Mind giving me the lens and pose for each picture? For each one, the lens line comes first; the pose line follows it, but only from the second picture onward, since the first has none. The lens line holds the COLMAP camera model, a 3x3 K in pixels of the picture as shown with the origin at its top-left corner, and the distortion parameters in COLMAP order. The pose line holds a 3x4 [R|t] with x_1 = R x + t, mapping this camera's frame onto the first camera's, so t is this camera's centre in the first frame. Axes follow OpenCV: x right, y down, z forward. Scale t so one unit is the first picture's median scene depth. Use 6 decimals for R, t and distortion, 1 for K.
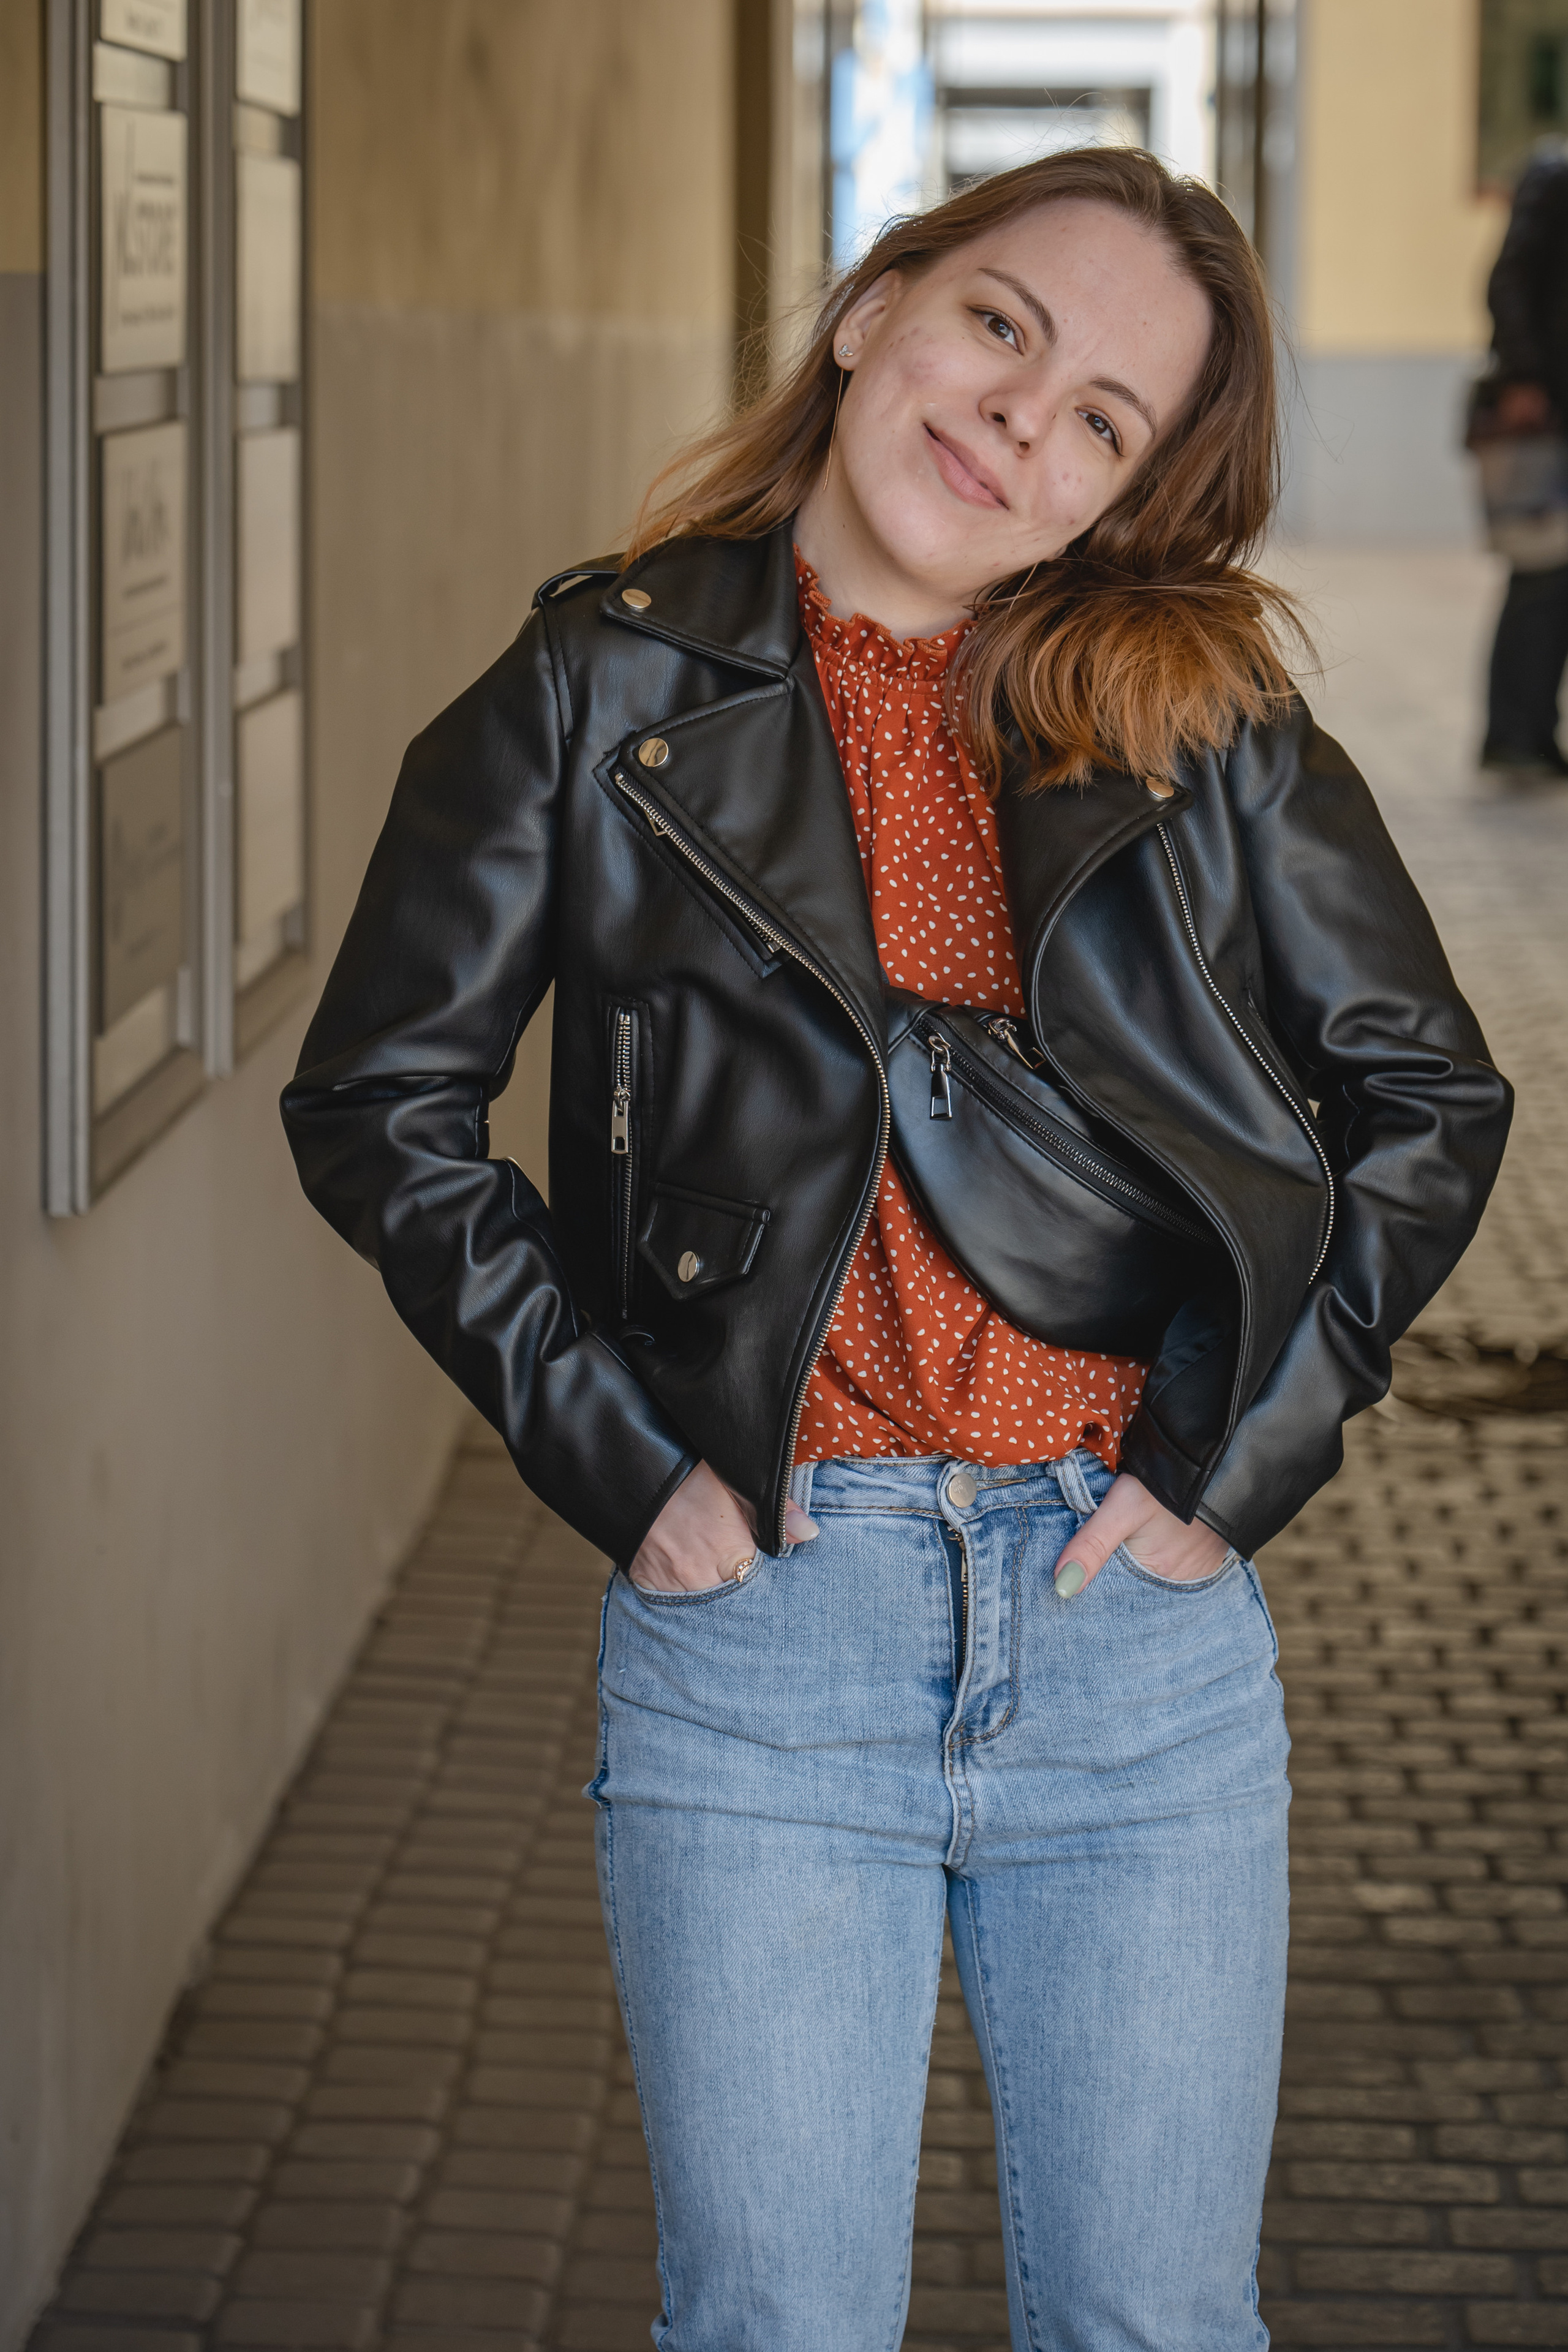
lens RADIAL K [[6757.2, 0, 784.0], [0, 6757.2, 1176.0], [0, 0, 1]] dist [0.071354, 0.628629]
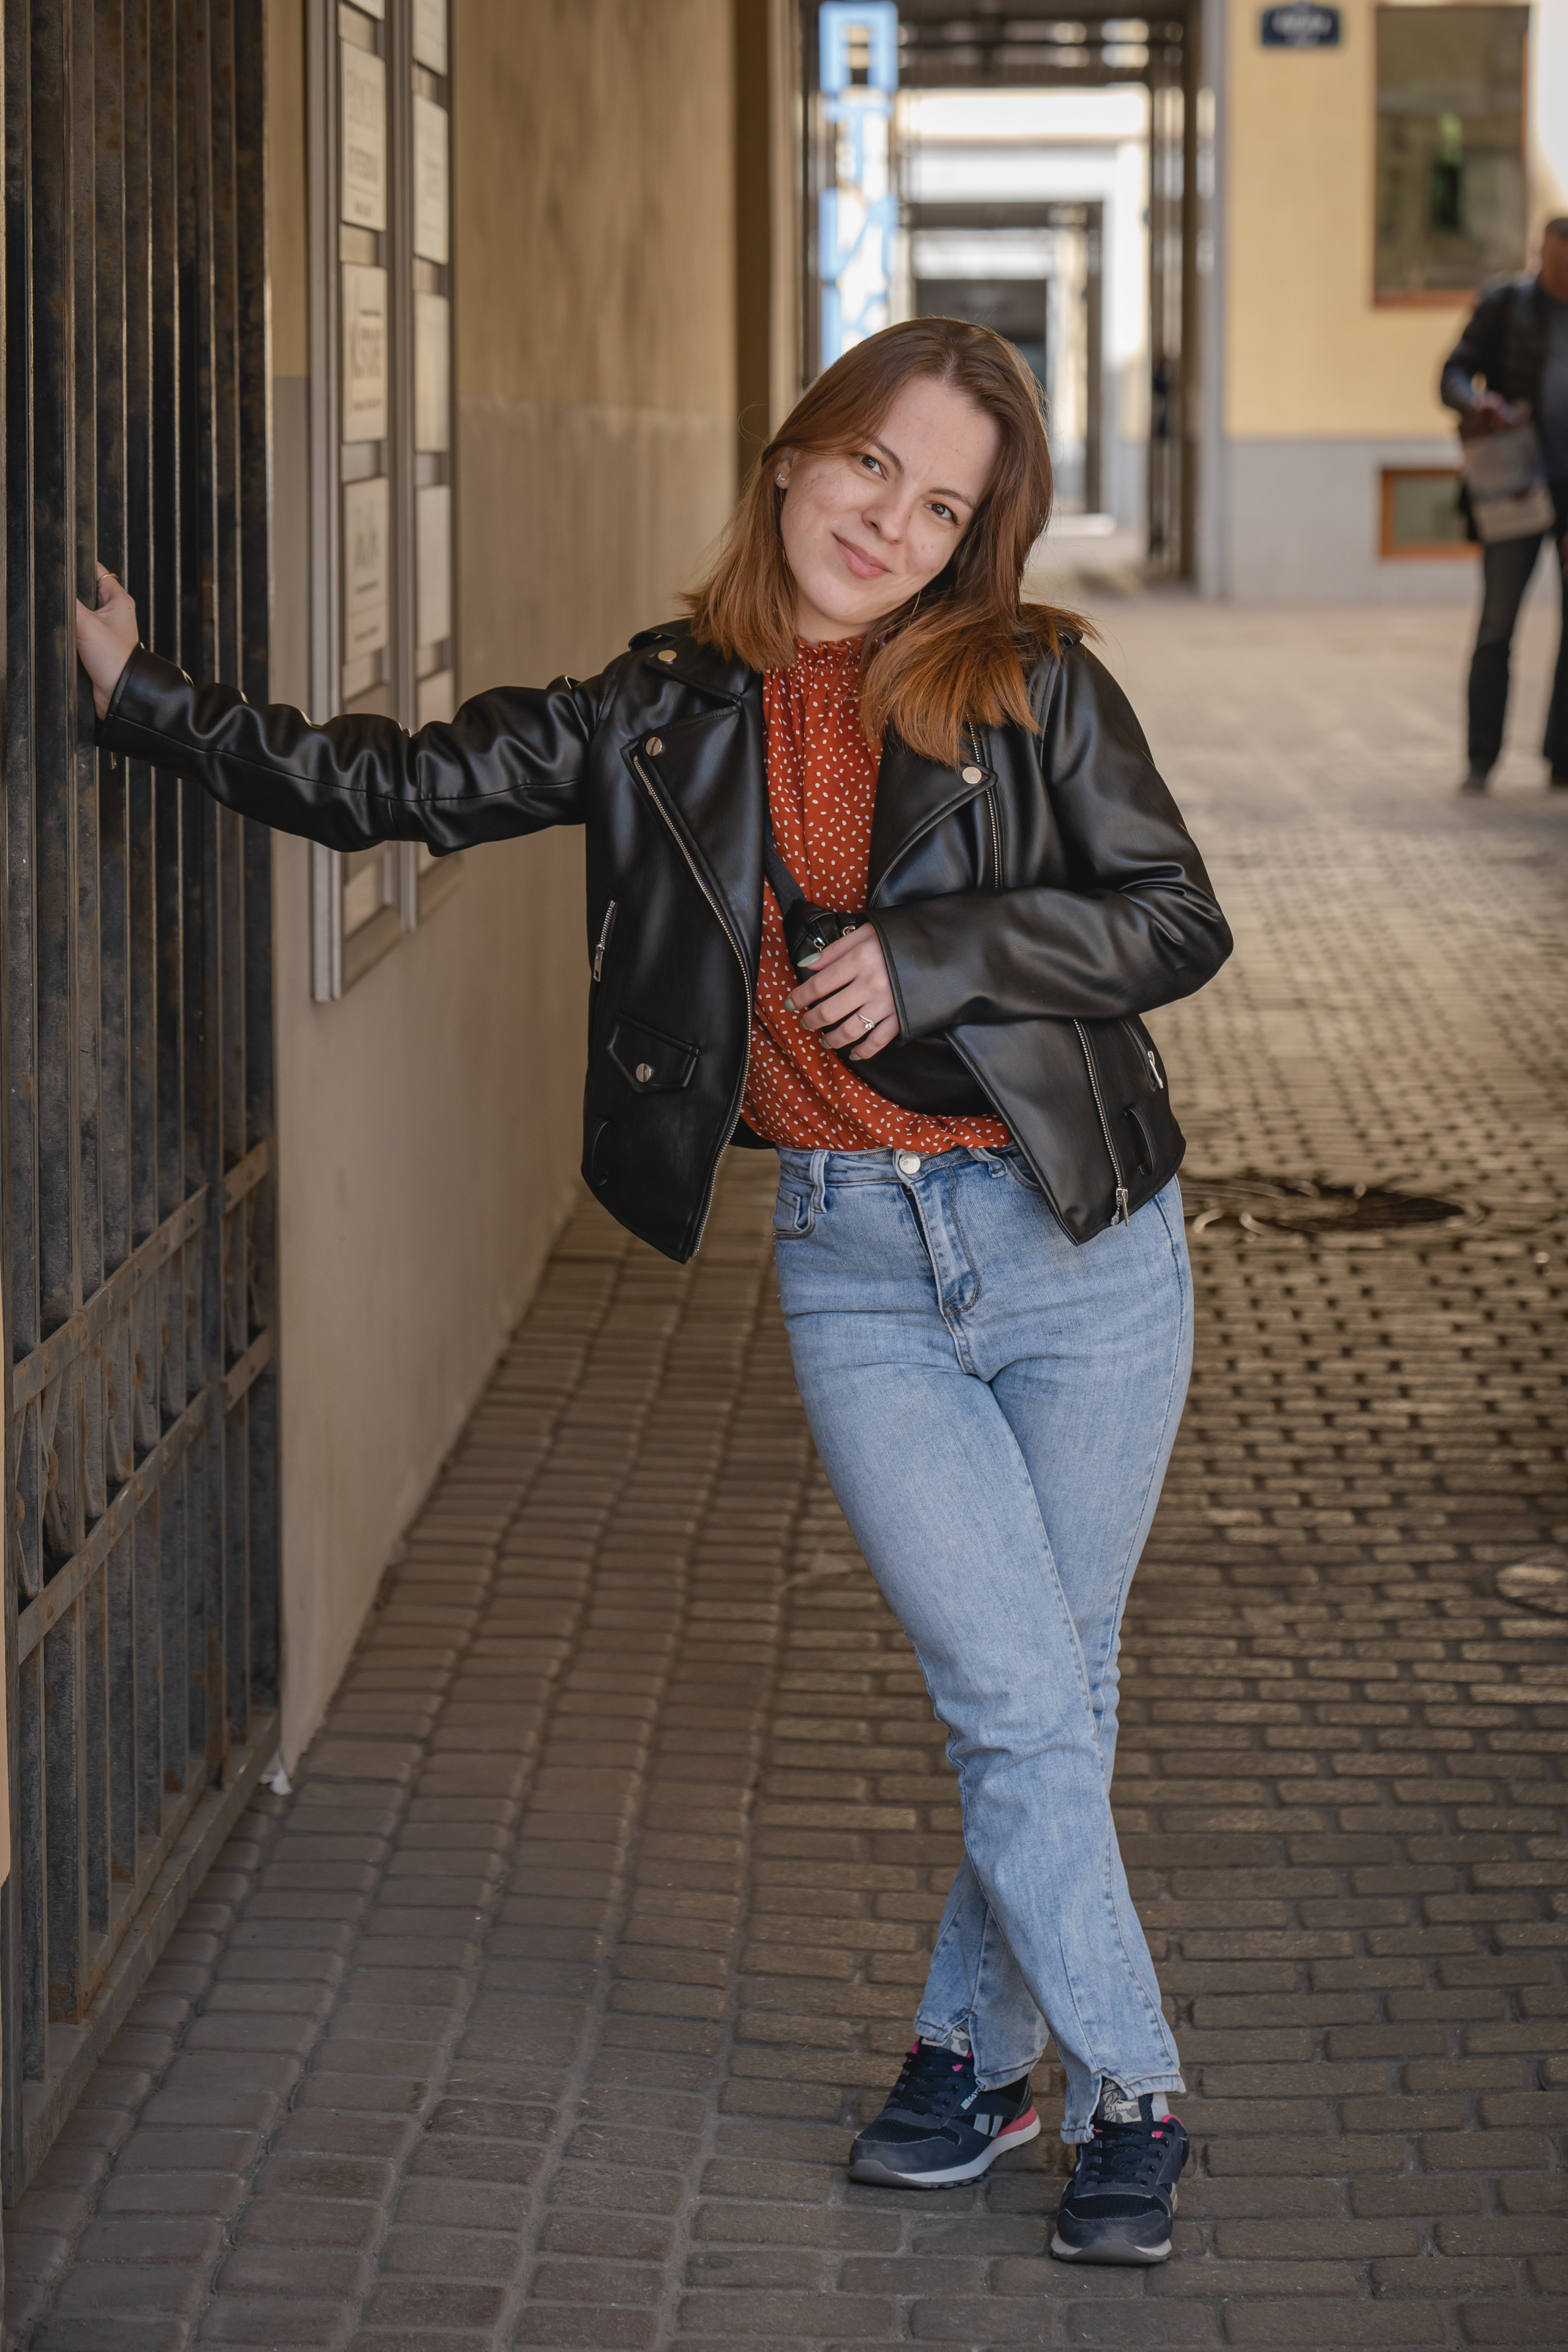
lens RADIAL K [[6740.6, 0, 784.0], [0, 6740.6, 1176.0], [0, 0, 1]] dist [0.153212, 0.245404]
pose [[0.999957, -0.008857, 0.002579, -0.007011], [0.008893, 0.999858, -0.014333, 0.056193], [-0.002451, 0.014356, 0.999894, -0.420501]]
